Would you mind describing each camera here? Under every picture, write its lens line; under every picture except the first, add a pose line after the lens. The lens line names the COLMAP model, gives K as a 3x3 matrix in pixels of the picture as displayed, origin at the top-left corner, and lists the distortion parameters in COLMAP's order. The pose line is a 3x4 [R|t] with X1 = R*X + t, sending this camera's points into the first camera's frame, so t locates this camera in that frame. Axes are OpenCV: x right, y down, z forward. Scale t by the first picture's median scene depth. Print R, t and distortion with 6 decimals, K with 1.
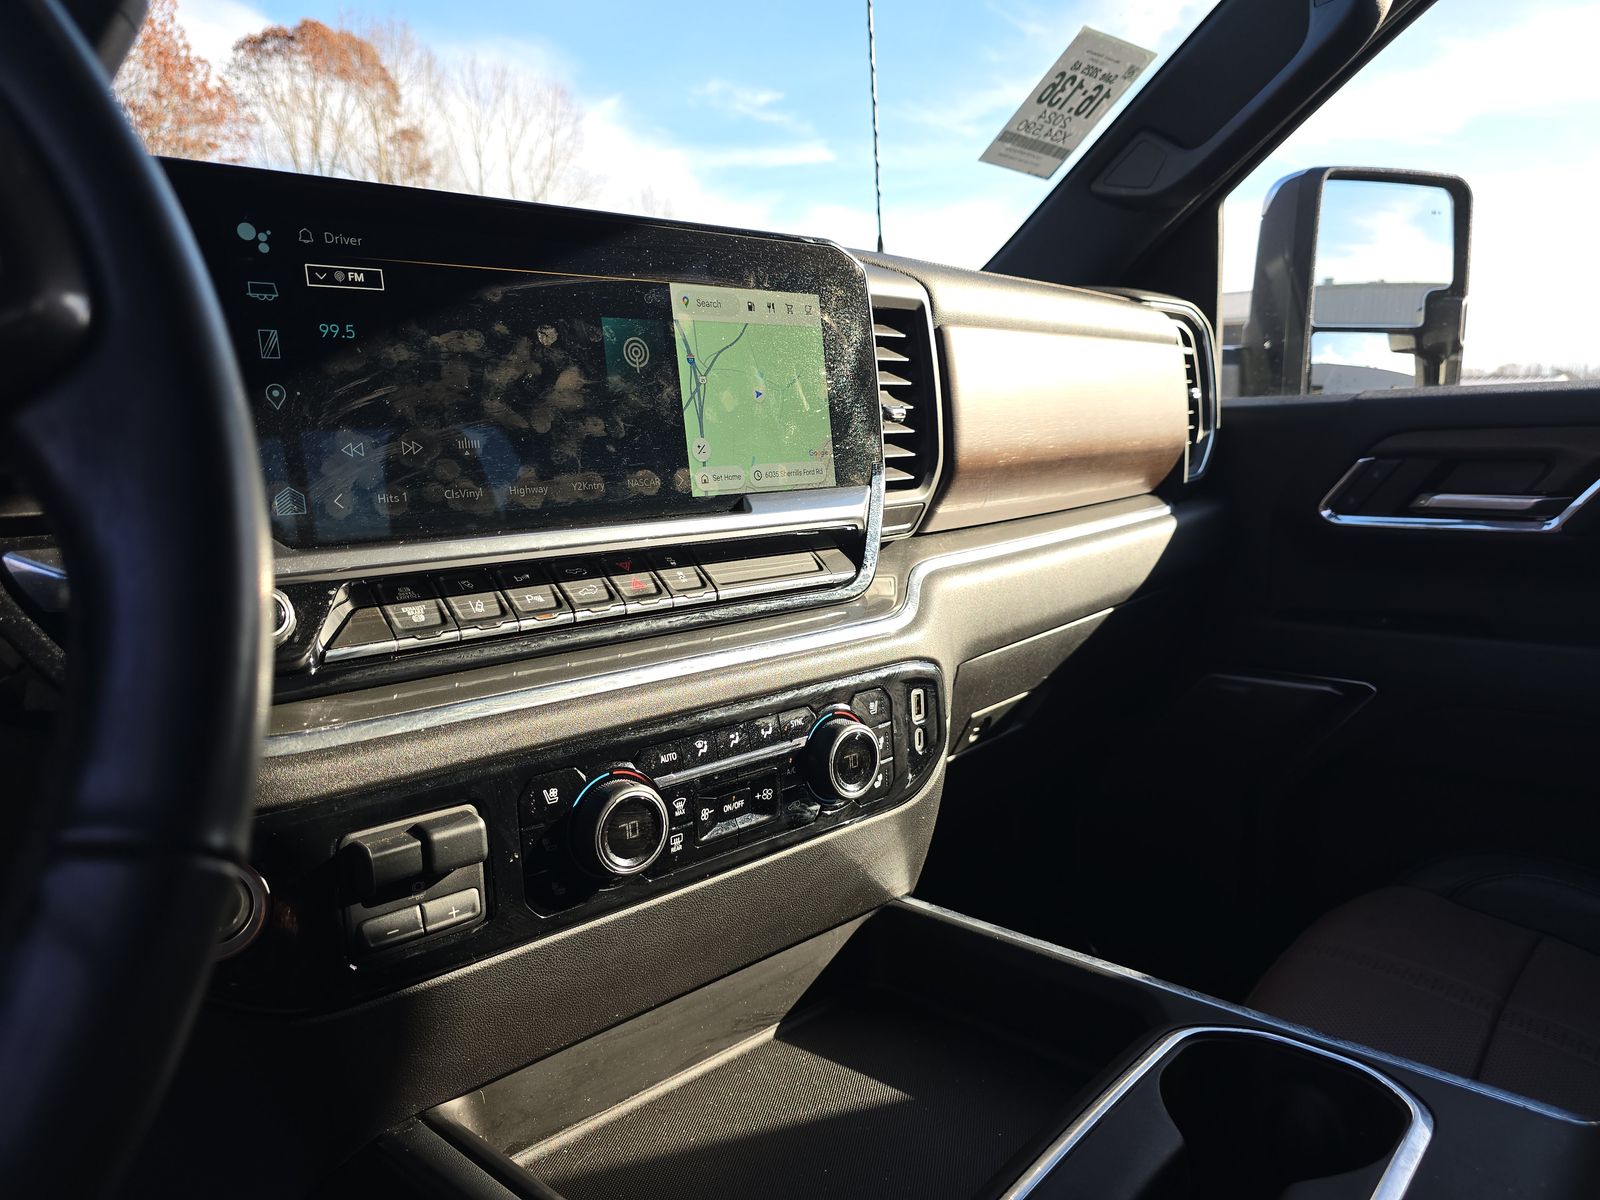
lens RADIAL K [[1106.7, 0, 800.0], [0, 1106.7, 600.0], [0, 0, 1]] dist [0.018123, -0.000539]
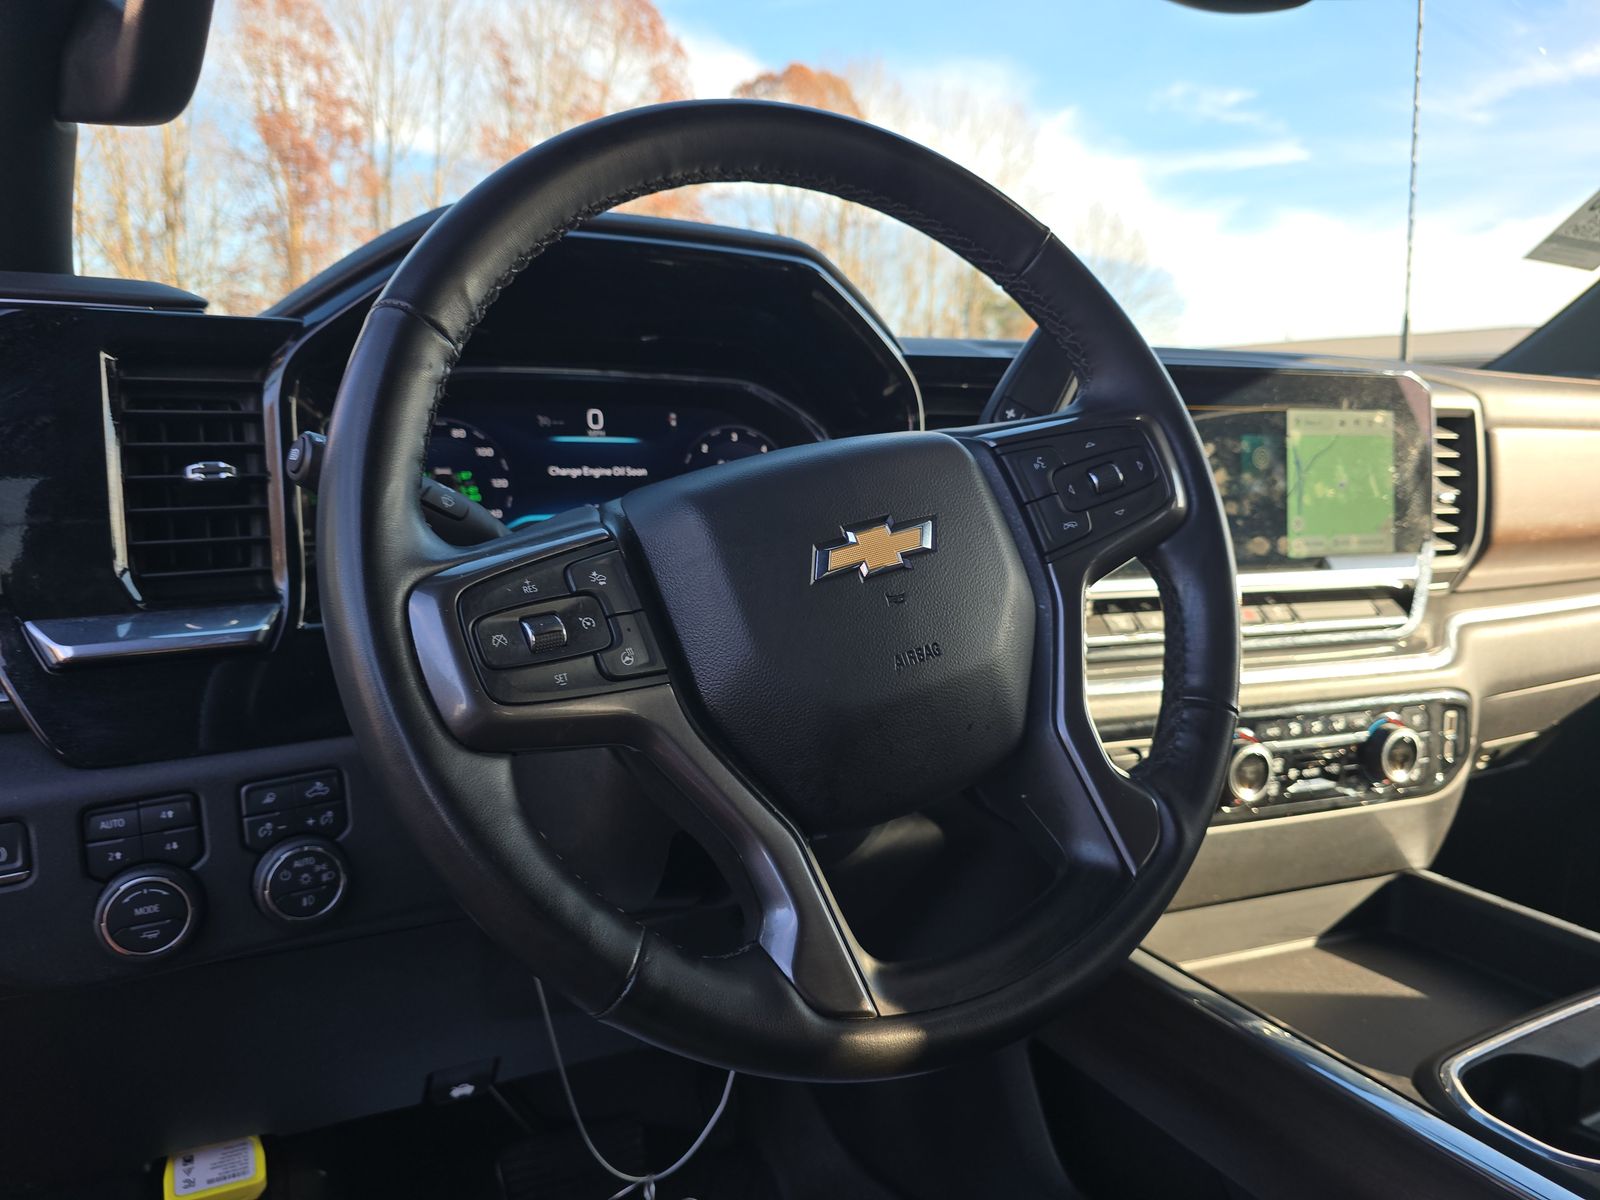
lens RADIAL K [[1080.1, 0, 800.0], [0, 1080.1, 600.0], [0, 0, 1]] dist [-0.006642, -0.005035]
pose [[0.923687, 0.084880, -0.373627, -0.142173], [-0.089093, 0.996005, 0.006014, 0.009401], [0.372645, 0.027733, 0.927559, -0.481301]]
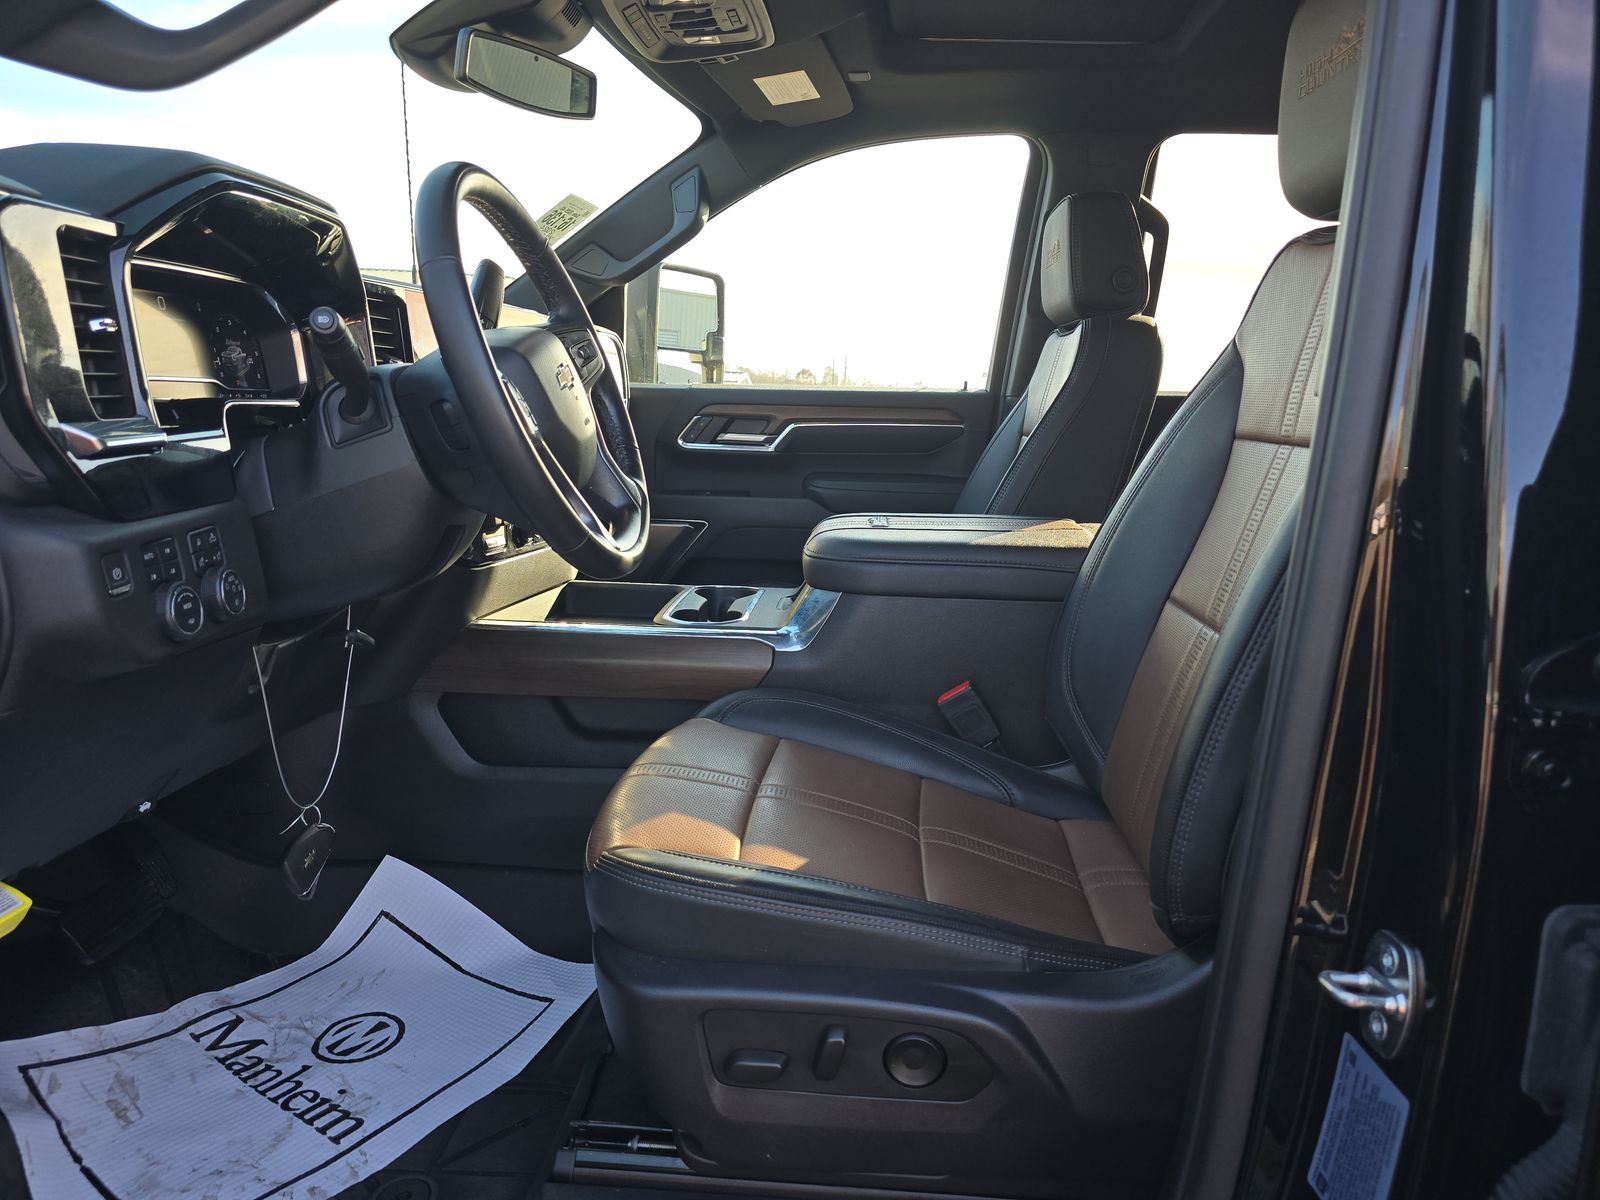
lens RADIAL K [[1106.7, 0, 800.0], [0, 1106.7, 600.0], [0, 0, 1]] dist [0.018123, -0.000539]
pose [[0.799705, -0.057205, 0.597662, -1.034560], [0.042428, 0.998346, 0.038785, 0.249797], [-0.598892, -0.005659, 0.800810, -1.356734]]
